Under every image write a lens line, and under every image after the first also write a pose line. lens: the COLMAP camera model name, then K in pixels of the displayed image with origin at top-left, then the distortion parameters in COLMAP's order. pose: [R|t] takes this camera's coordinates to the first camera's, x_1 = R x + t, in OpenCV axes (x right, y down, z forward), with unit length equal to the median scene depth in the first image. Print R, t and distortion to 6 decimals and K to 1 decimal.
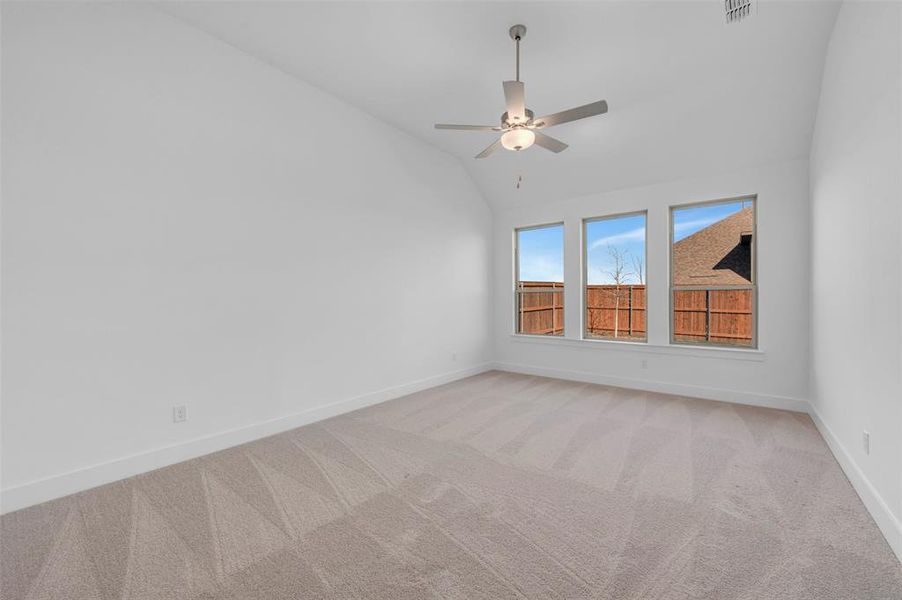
lens RADIAL K [[406.4, 0, 464.6], [0, 406.4, 303.0], [0, 0, 1]] dist [-0.002375, 0.000028]
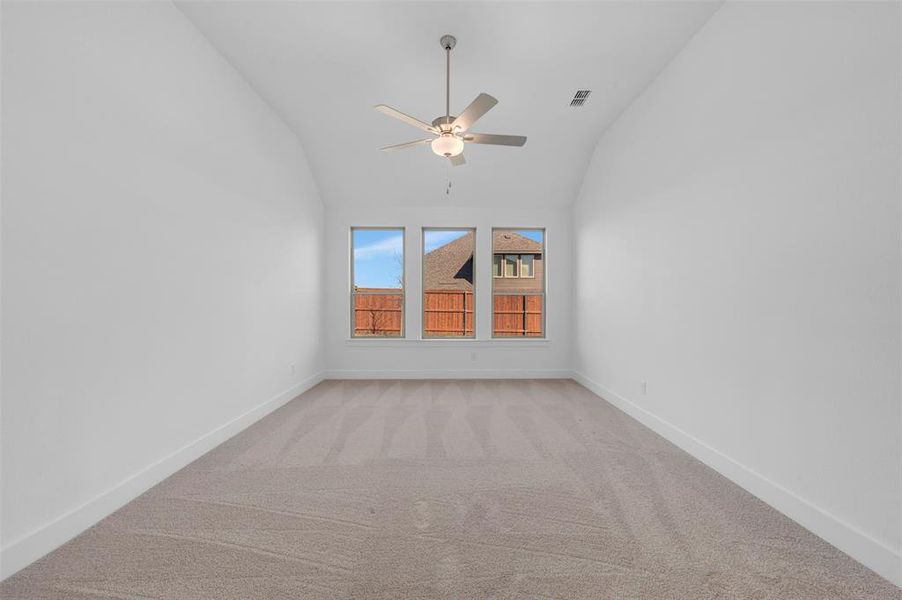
lens RADIAL K [[406.4, 0, 430.2], [0, 406.4, 304.5], [0, 0, 1]] dist [-0.002375, 0.000028]
pose [[0.717659, 0.002412, 0.696391, -0.453574], [-0.003480, 0.999994, 0.000122, -0.002993], [-0.696386, -0.002510, 0.717663, 0.218755]]
